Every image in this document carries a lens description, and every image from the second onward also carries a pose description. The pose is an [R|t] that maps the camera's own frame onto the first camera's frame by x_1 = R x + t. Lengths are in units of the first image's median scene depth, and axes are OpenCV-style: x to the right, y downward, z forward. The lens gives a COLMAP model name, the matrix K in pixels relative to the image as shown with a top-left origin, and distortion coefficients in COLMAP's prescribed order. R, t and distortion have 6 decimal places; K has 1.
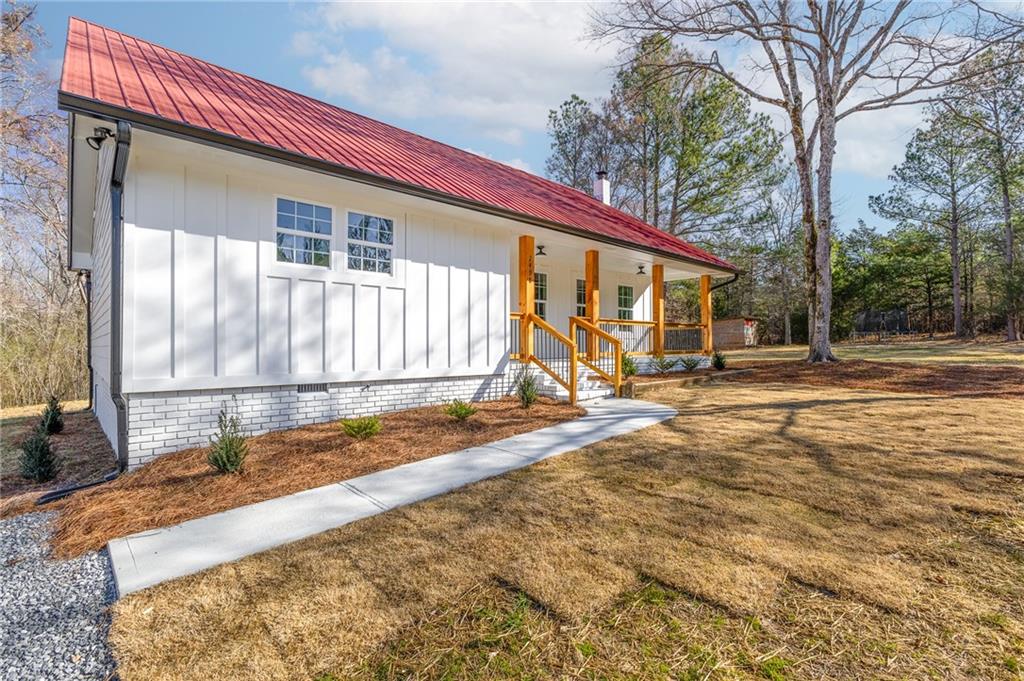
lens RADIAL K [[480.5, 0, 495.9], [0, 480.5, 336.3], [0, 0, 1]] dist [-0.001319, -0.000041]
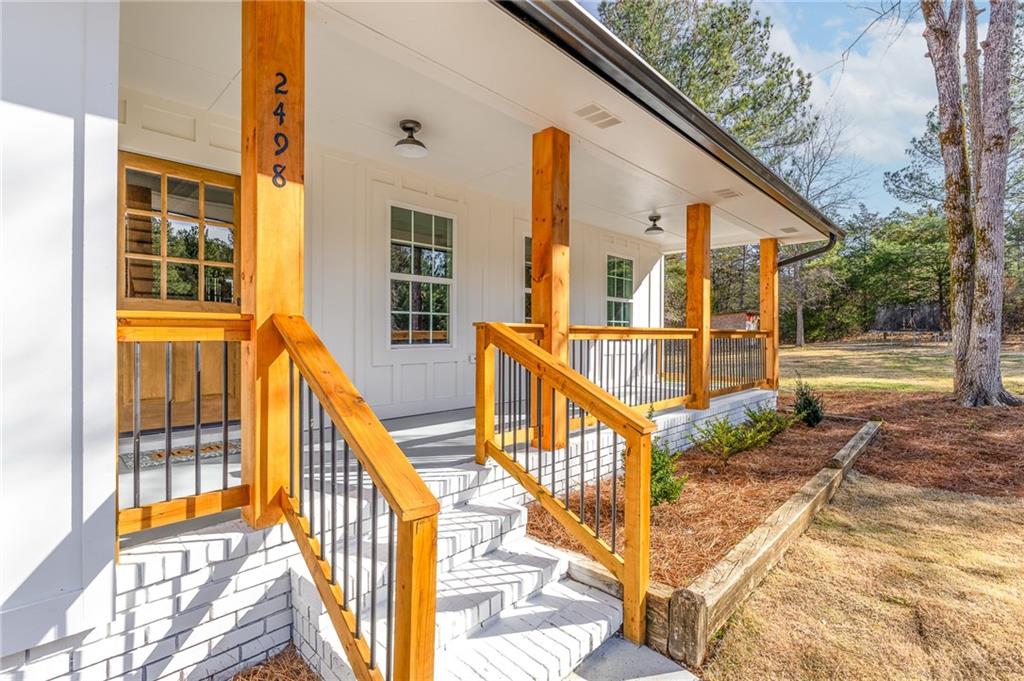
lens RADIAL K [[480.5, 0, 495.9], [0, 480.5, 336.3], [0, 0, 1]] dist [-0.001319, -0.000041]
pose [[0.998582, 0.007680, 0.052679, 0.105044], [-0.008802, 0.999739, 0.021083, -0.027235], [-0.052503, -0.021517, 0.998389, 0.479799]]
